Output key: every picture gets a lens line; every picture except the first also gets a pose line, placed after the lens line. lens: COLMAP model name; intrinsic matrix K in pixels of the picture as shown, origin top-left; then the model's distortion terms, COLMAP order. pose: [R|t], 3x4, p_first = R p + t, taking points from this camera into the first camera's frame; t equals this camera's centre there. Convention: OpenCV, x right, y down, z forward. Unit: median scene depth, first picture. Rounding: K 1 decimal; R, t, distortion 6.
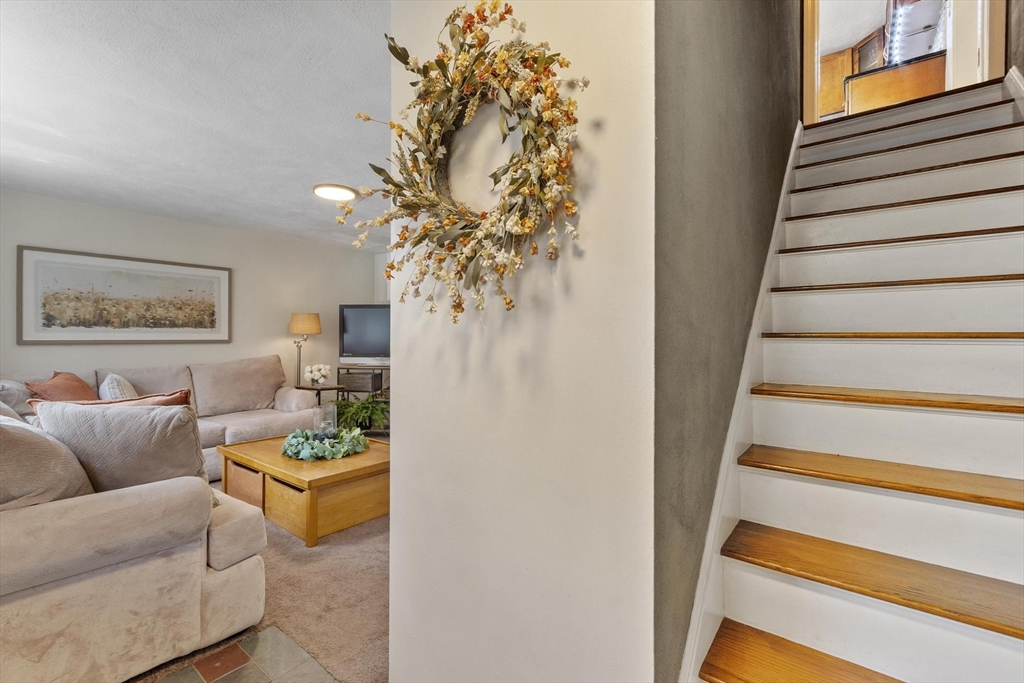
lens RADIAL K [[452.3, 0, 484.2], [0, 452.3, 345.6], [0, 0, 1]] dist [0.002288, -0.000174]
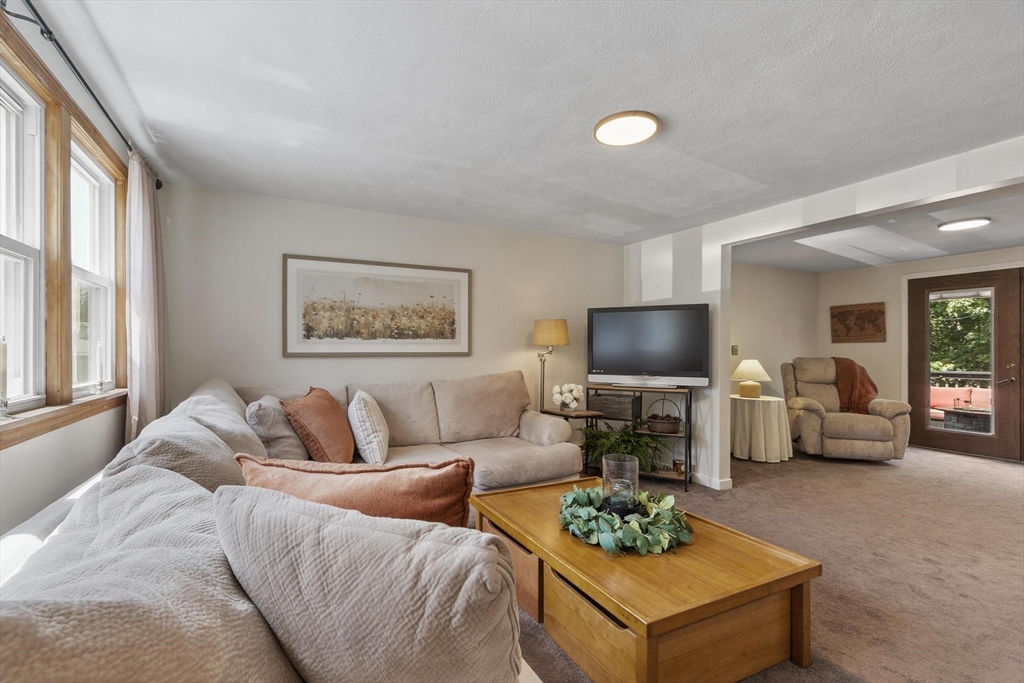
lens RADIAL K [[452.3, 0, 484.2], [0, 452.3, 345.6], [0, 0, 1]] dist [0.002288, -0.000174]
pose [[0.908096, -0.004022, -0.418743, -0.190652], [-0.006939, 0.999672, -0.024651, -0.004790], [0.418704, 0.025291, 0.907770, 0.246422]]
